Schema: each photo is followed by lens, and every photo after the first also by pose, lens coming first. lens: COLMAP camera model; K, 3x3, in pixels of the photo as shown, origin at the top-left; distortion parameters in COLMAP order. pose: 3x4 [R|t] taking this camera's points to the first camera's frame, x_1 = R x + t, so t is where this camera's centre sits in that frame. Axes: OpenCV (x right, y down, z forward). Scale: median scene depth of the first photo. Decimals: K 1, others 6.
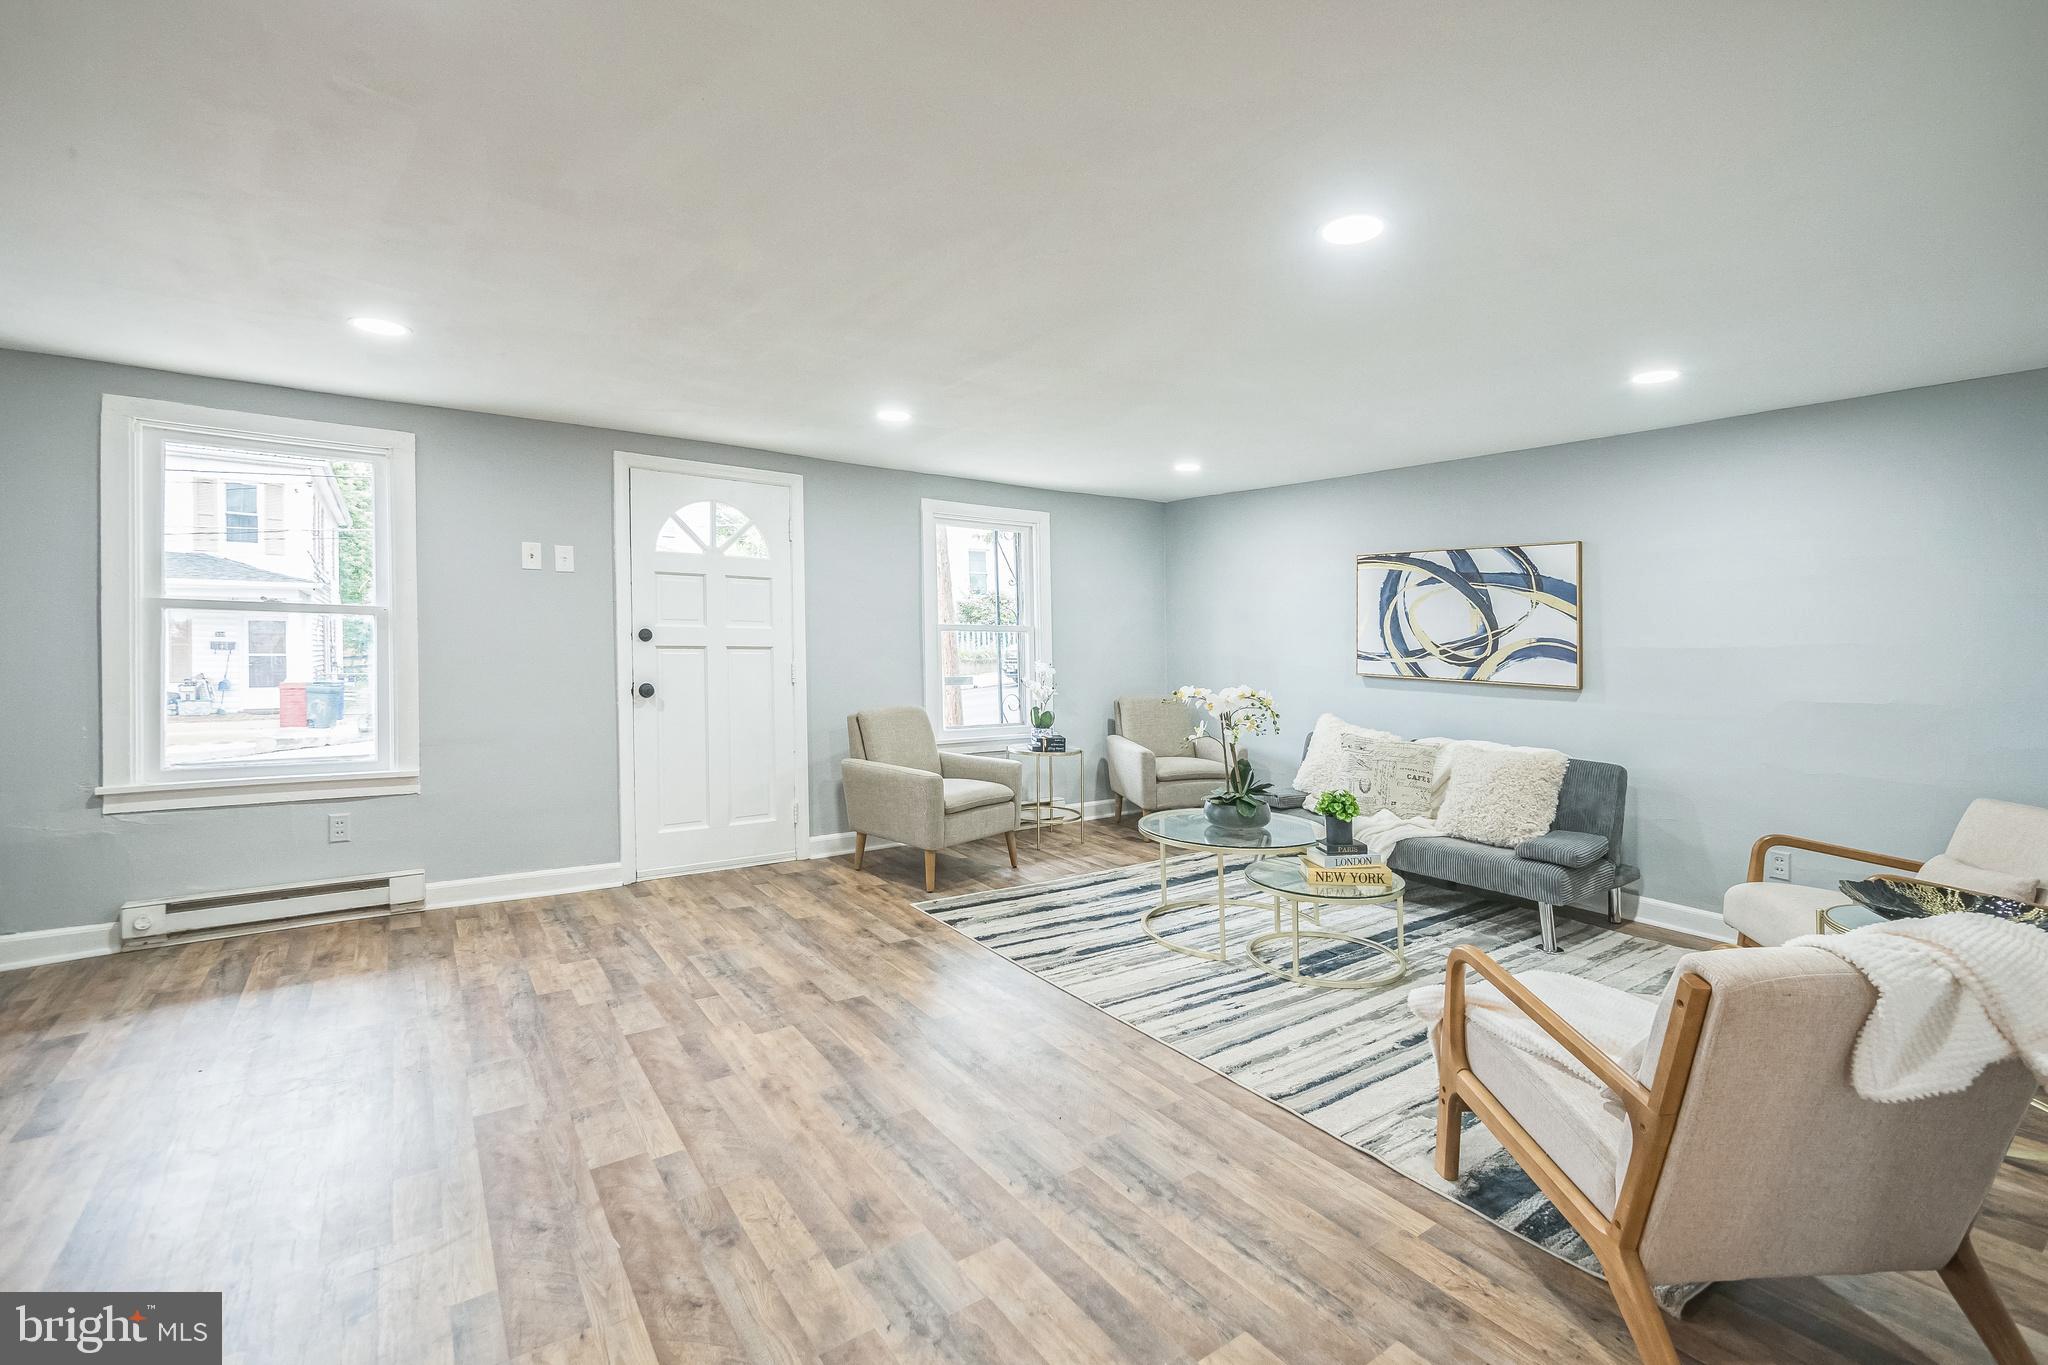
lens RADIAL K [[872.6, 0, 1014.9], [0, 872.6, 678.9], [0, 0, 1]] dist [-0.006359, -0.000374]
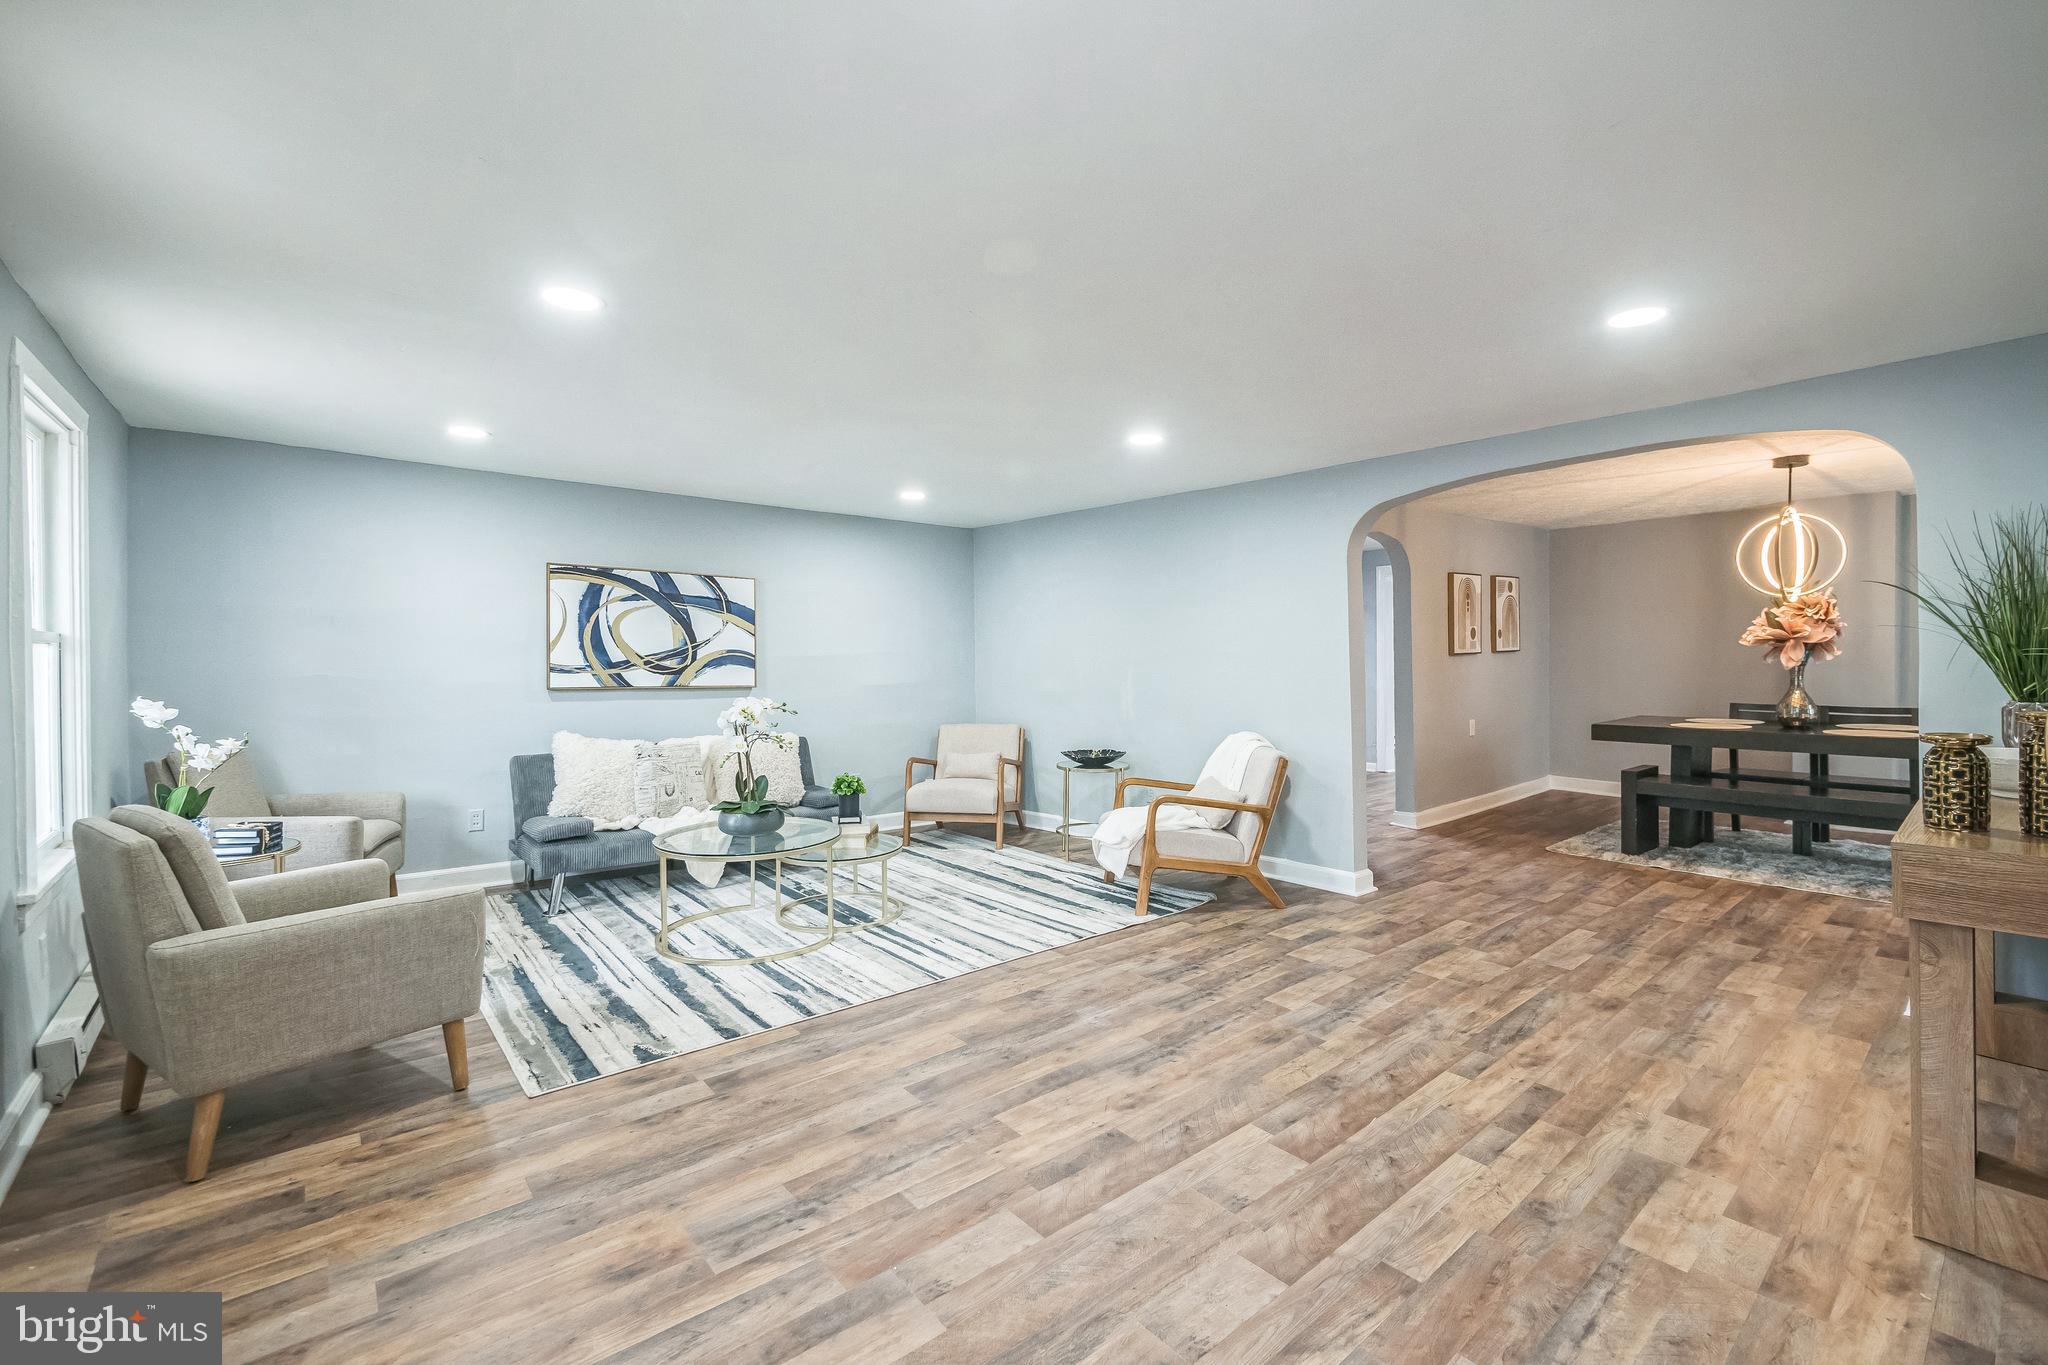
lens RADIAL K [[872.6, 0, 1014.0], [0, 872.6, 690.1], [0, 0, 1]] dist [-0.006359, -0.000374]
pose [[-0.071783, -0.054390, 0.995936, -0.790543], [0.045065, 0.997316, 0.057714, -0.047509], [-0.996402, 0.049025, -0.069139, 0.745800]]
